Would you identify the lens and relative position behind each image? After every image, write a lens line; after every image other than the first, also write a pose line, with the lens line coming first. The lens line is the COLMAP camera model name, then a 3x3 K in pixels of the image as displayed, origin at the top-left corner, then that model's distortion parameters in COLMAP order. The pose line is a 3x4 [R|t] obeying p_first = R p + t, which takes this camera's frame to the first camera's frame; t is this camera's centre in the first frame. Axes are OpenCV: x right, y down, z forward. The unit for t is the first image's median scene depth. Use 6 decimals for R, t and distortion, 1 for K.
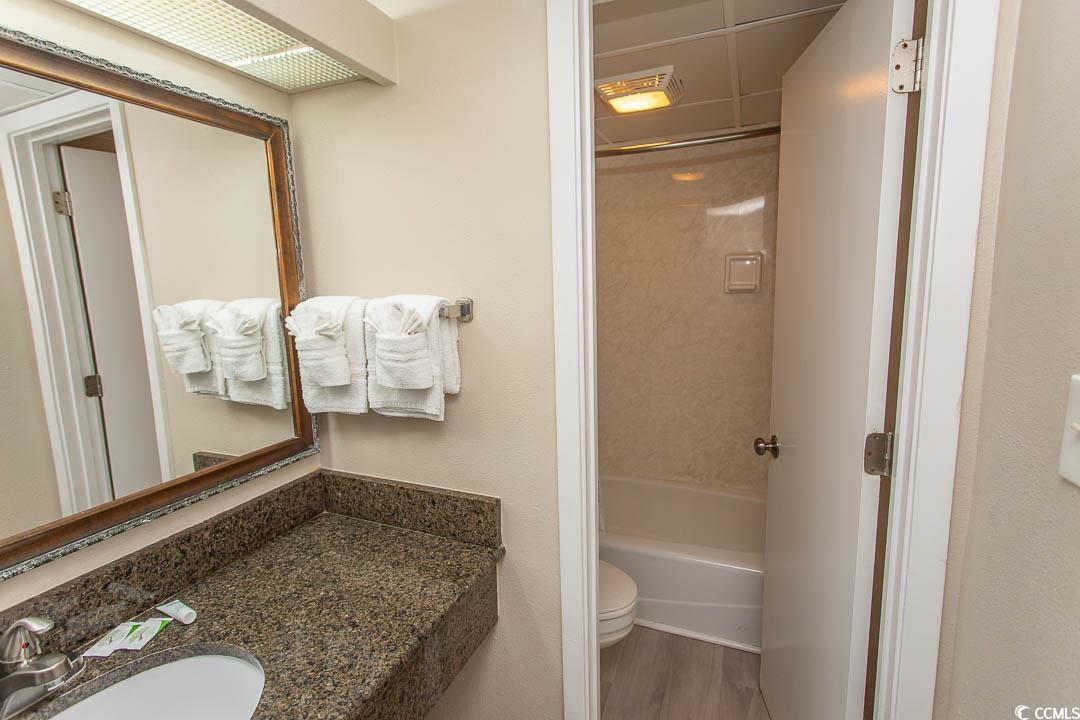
lens RADIAL K [[506.4, 0, 536.6], [0, 506.4, 356.6], [0, 0, 1]] dist [-0.002319, 0.001514]
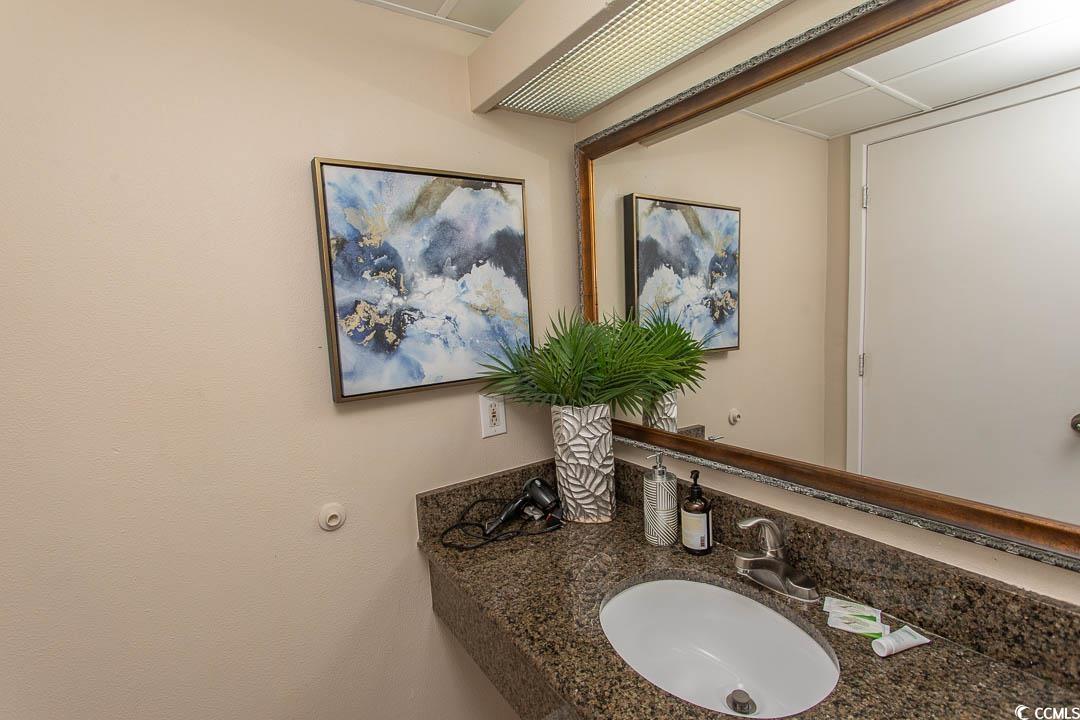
lens RADIAL K [[506.4, 0, 536.6], [0, 506.4, 356.6], [0, 0, 1]] dist [-0.002319, 0.001514]
pose [[-0.550637, 0.145035, -0.822049, 0.368848], [-0.051609, 0.976991, 0.206941, -0.145497], [0.833148, 0.156374, -0.530482, 1.427316]]
